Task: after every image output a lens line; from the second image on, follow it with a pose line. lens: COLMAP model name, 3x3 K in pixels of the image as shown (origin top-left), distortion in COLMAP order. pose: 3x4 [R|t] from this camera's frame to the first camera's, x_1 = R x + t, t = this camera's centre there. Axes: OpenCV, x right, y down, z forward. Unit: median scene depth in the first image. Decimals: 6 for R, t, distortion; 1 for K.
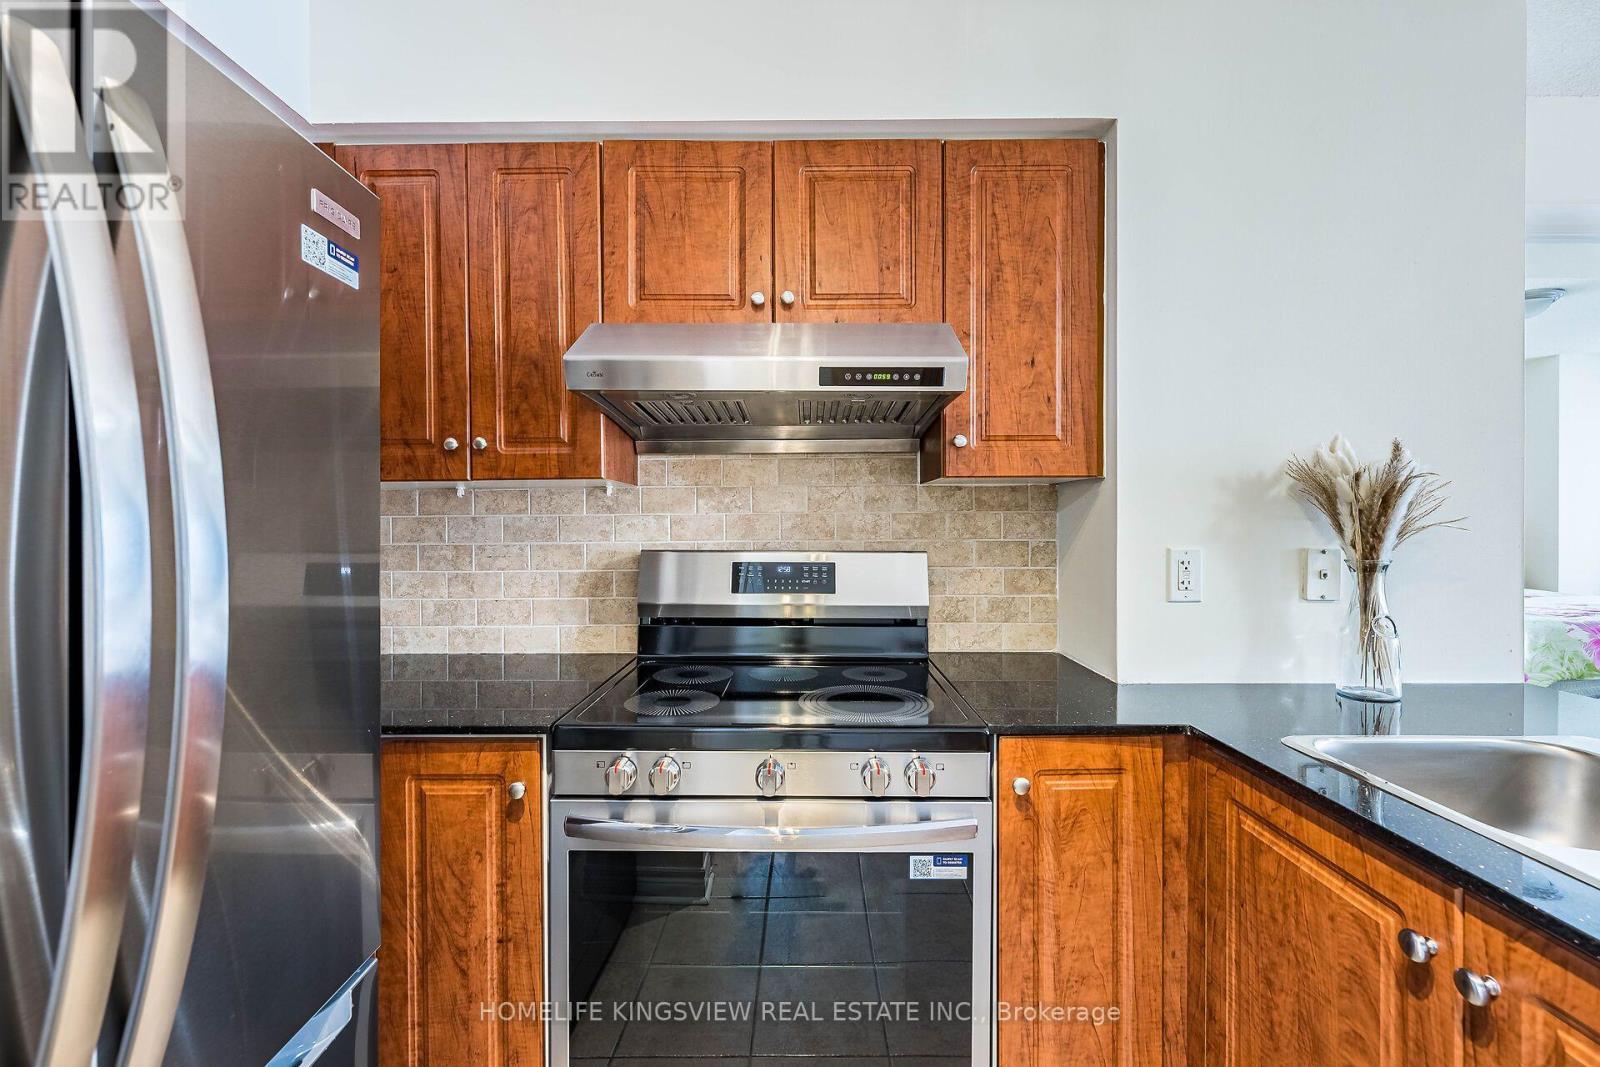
lens RADIAL K [[641.7, 0, 797.8], [0, 641.7, 527.4], [0, 0, 1]] dist [-0.001726, -0.000124]
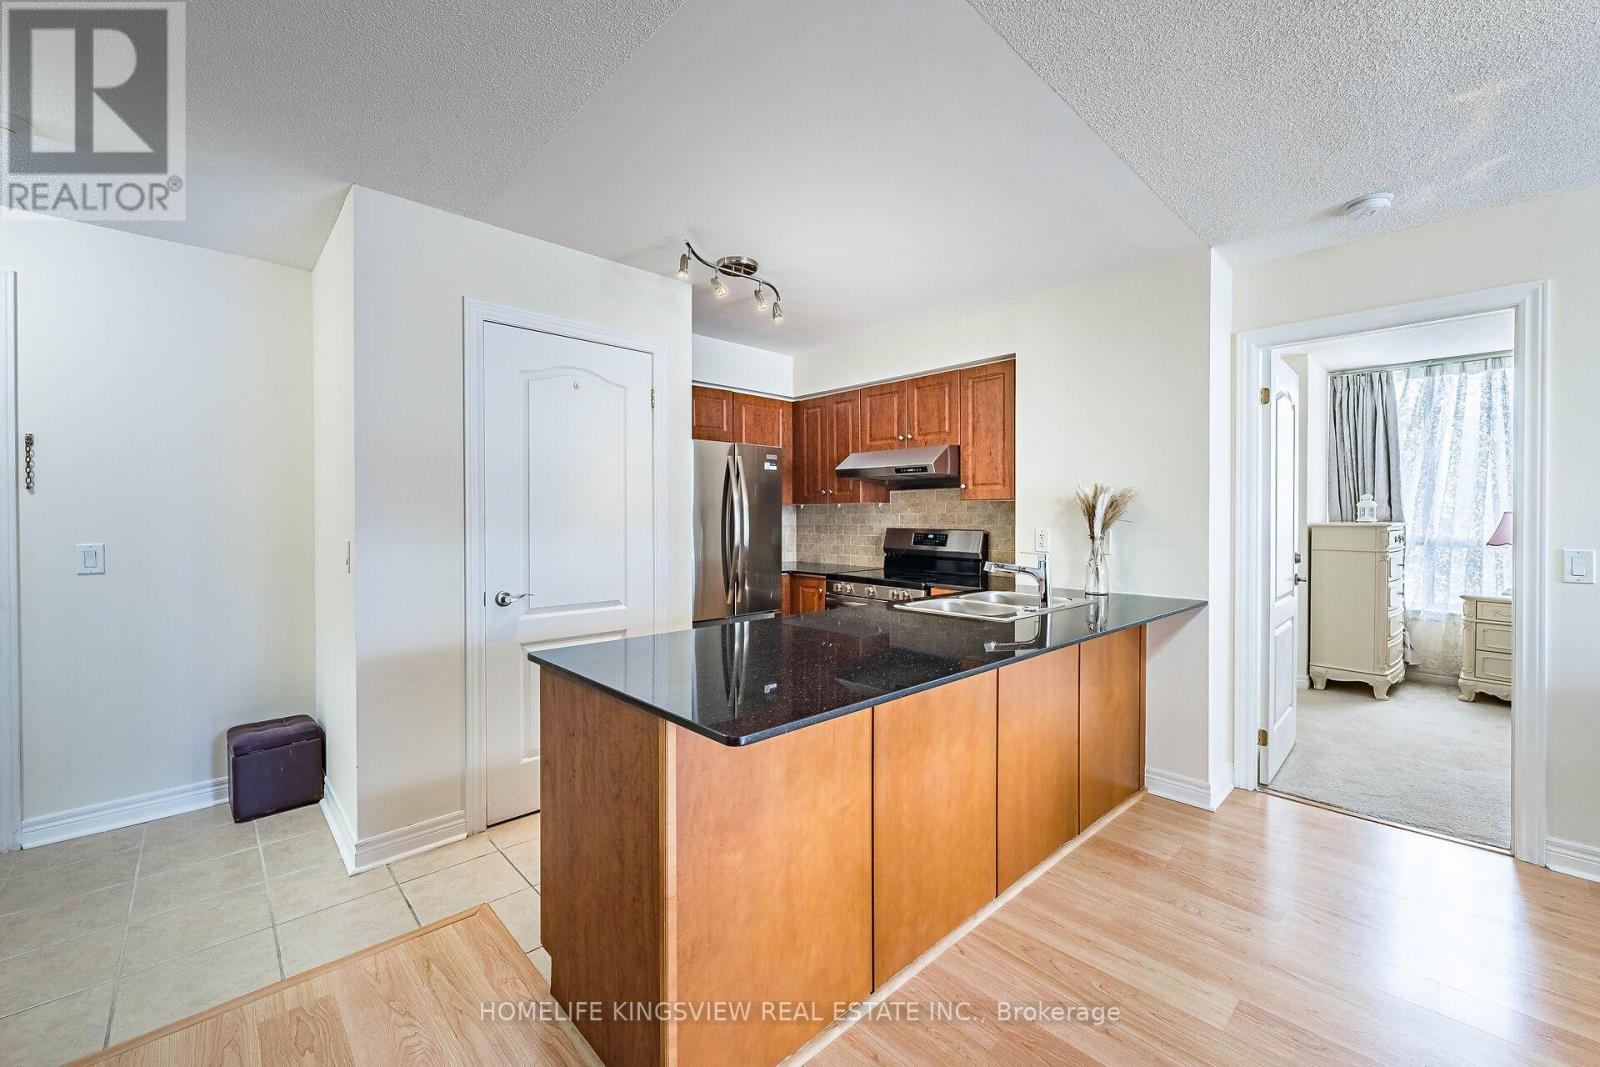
lens RADIAL K [[650.0, 0, 801.3], [0, 650.0, 525.4], [0, 0, 1]] dist [-0.001706, -0.000189]
pose [[0.684907, 0.012359, -0.728526, 1.707441], [-0.006281, 0.999919, 0.011057, -0.002352], [0.728604, -0.002997, 0.684929, -1.261231]]
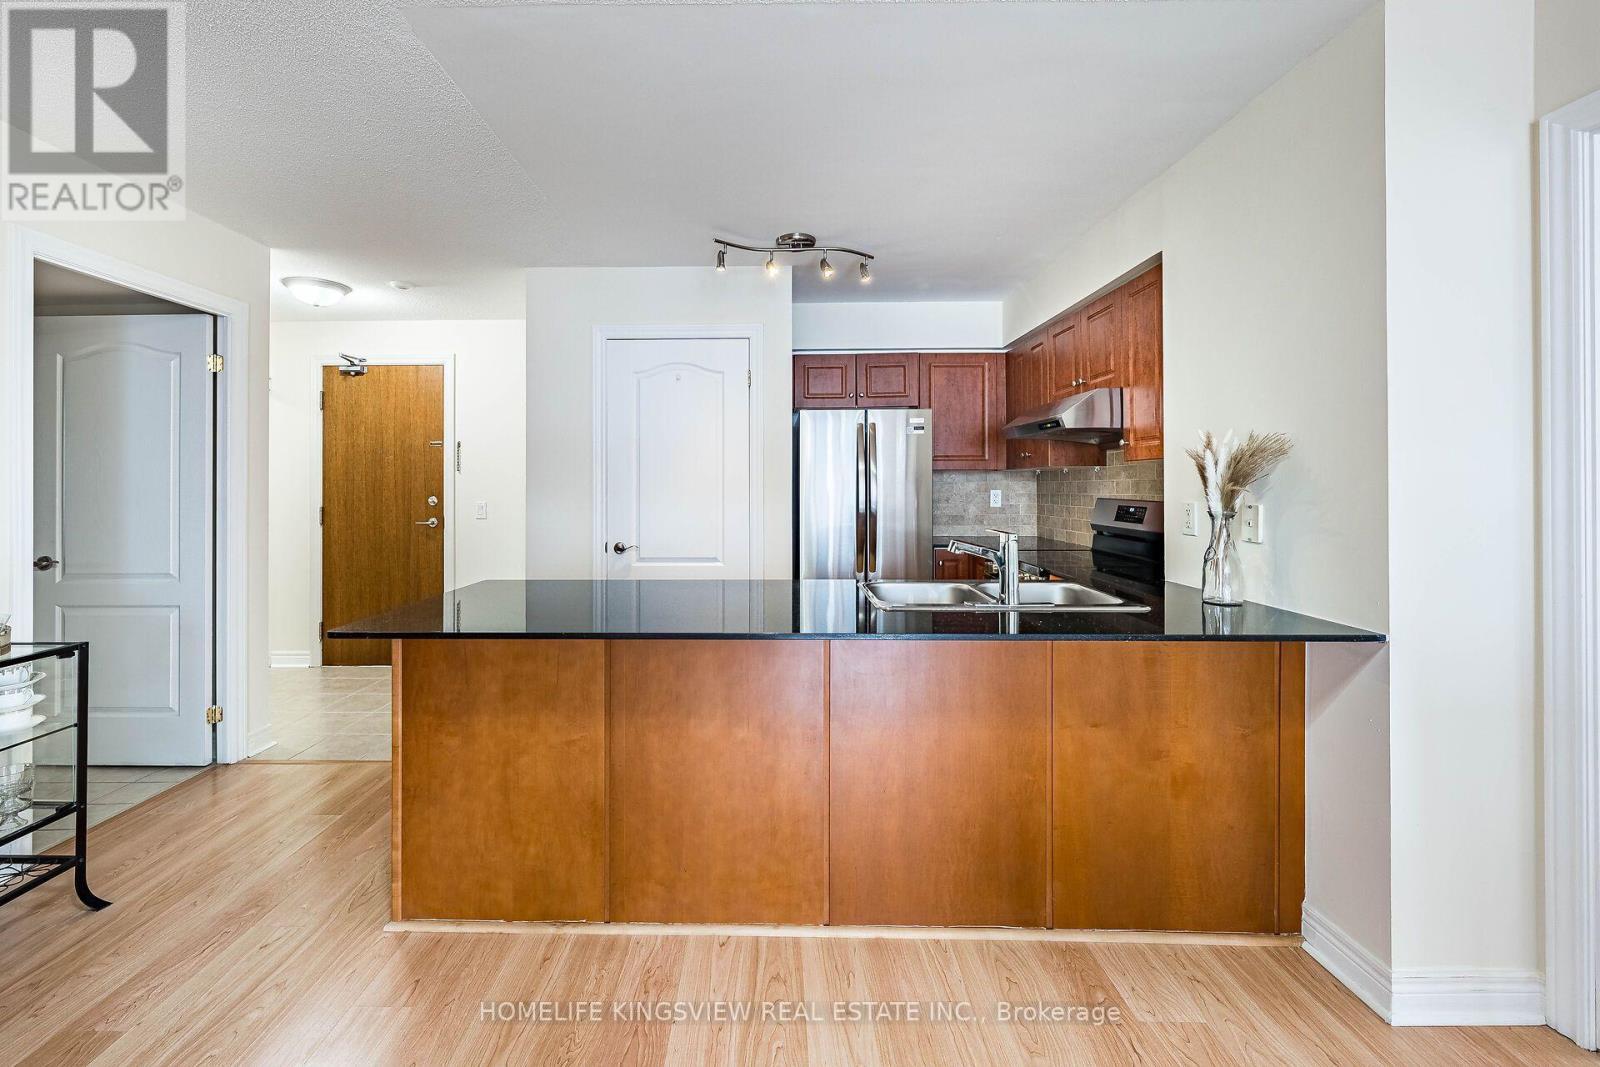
lens RADIAL K [[668.9, 0, 756.3], [0, 668.9, 482.6], [0, 0, 1]] dist [0.000404, 0.000390]
pose [[-0.024638, -0.000857, -0.999696, 2.259890], [-0.001949, 0.999998, -0.000810, -0.011219], [0.999695, 0.001929, -0.024640, -0.041532]]
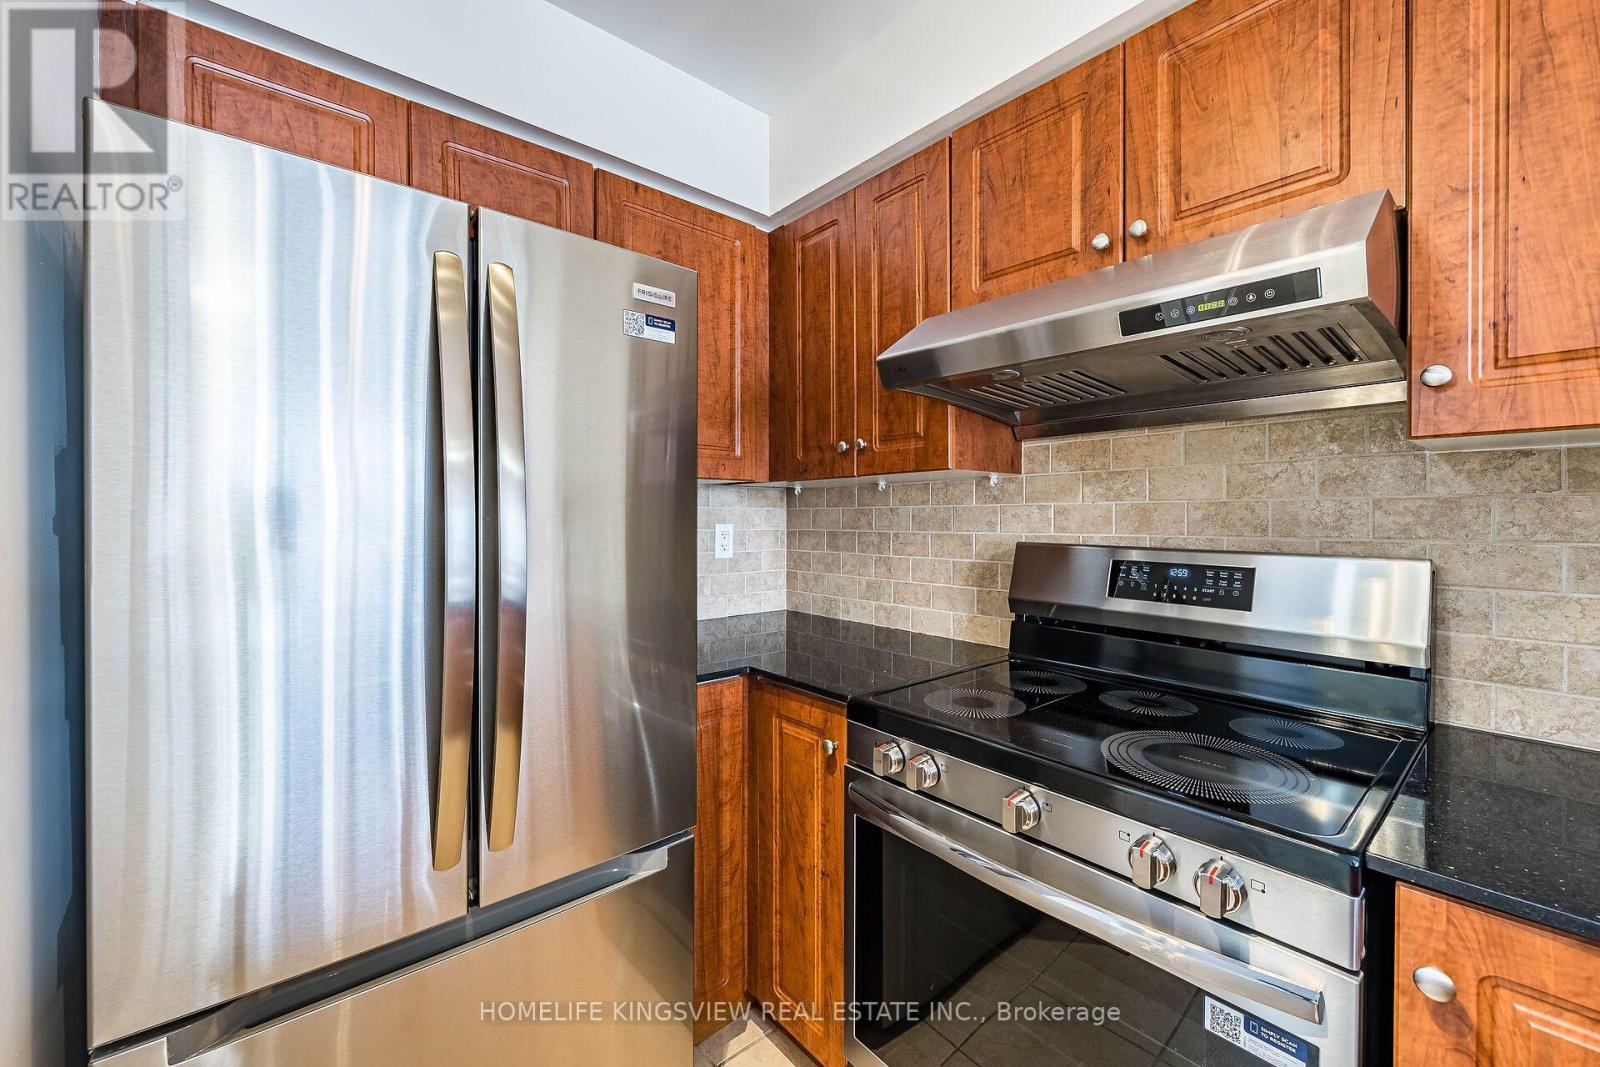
lens RADIAL K [[641.4, 0, 816.6], [0, 641.4, 519.6], [0, 0, 1]] dist [-0.000921, -0.000384]
pose [[0.665967, 0.008219, -0.745936, 0.311749], [-0.006453, 0.999965, 0.005257, -0.000796], [0.745954, 0.001312, 0.665997, 0.174800]]
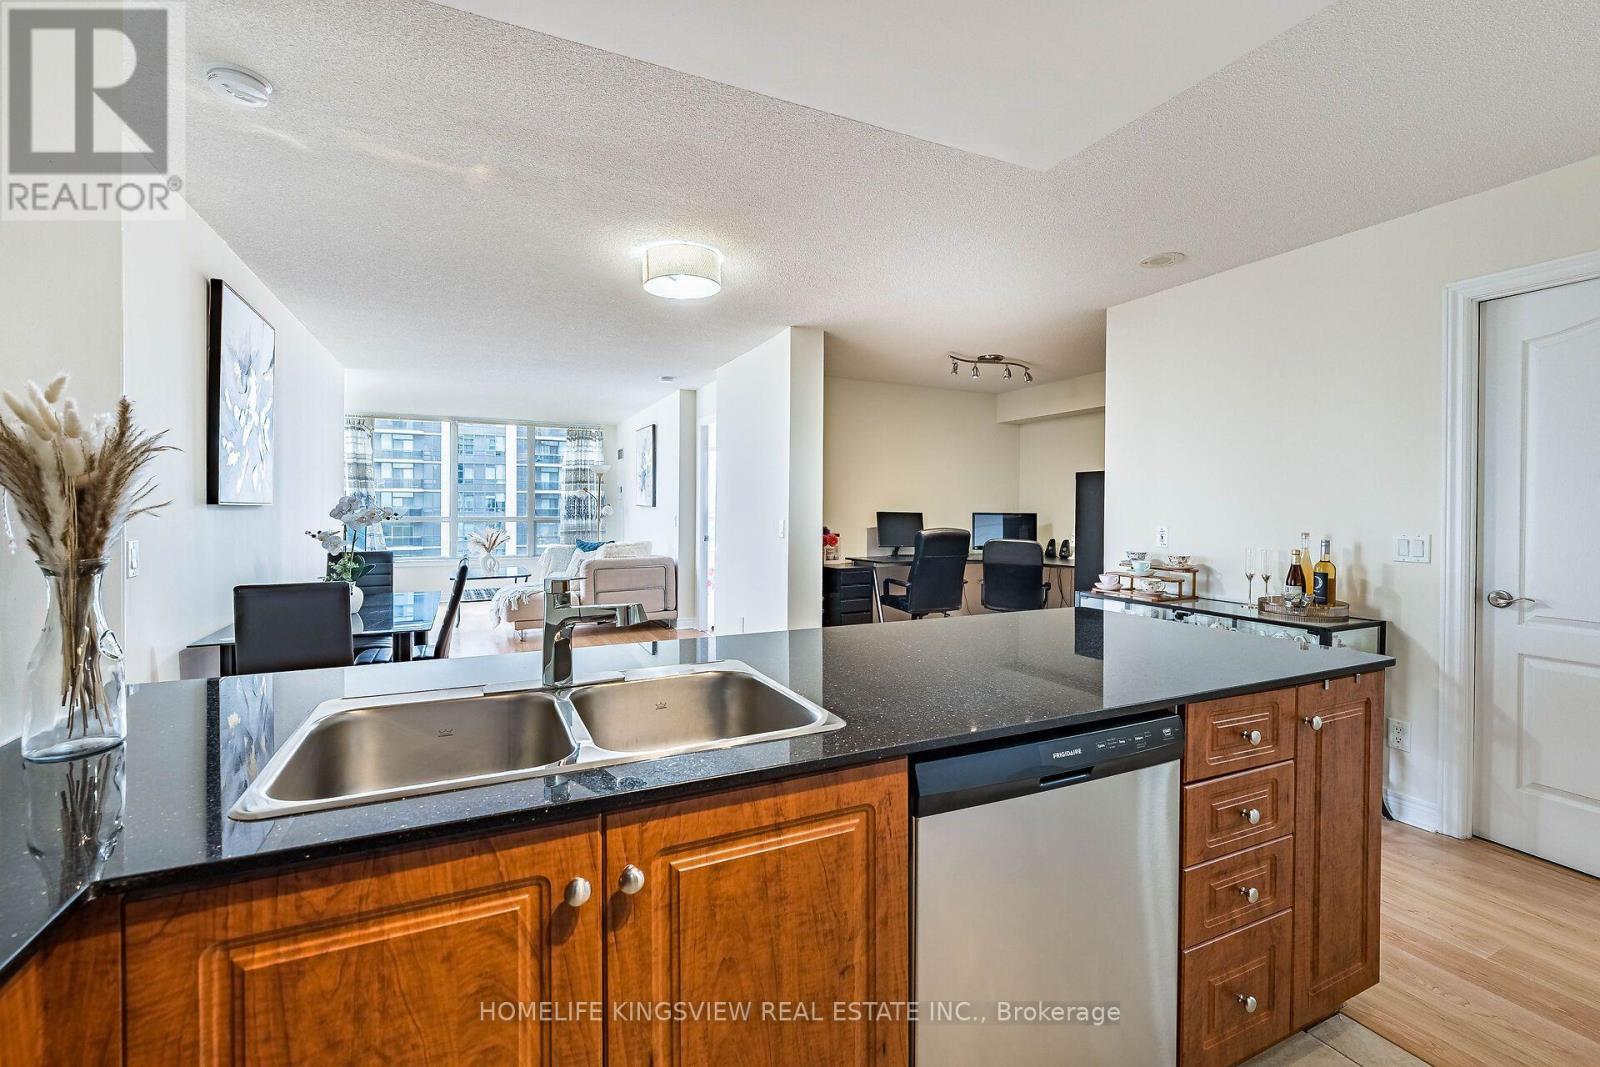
lens RADIAL K [[659.1, 0, 794.5], [0, 659.1, 514.9], [0, 0, 1]] dist [-0.001523, -0.000152]
pose [[-0.416646, -0.006635, 0.909045, -0.101029], [0.003991, 0.999950, 0.009128, -0.001384], [-0.909060, 0.007431, -0.416599, 0.529138]]
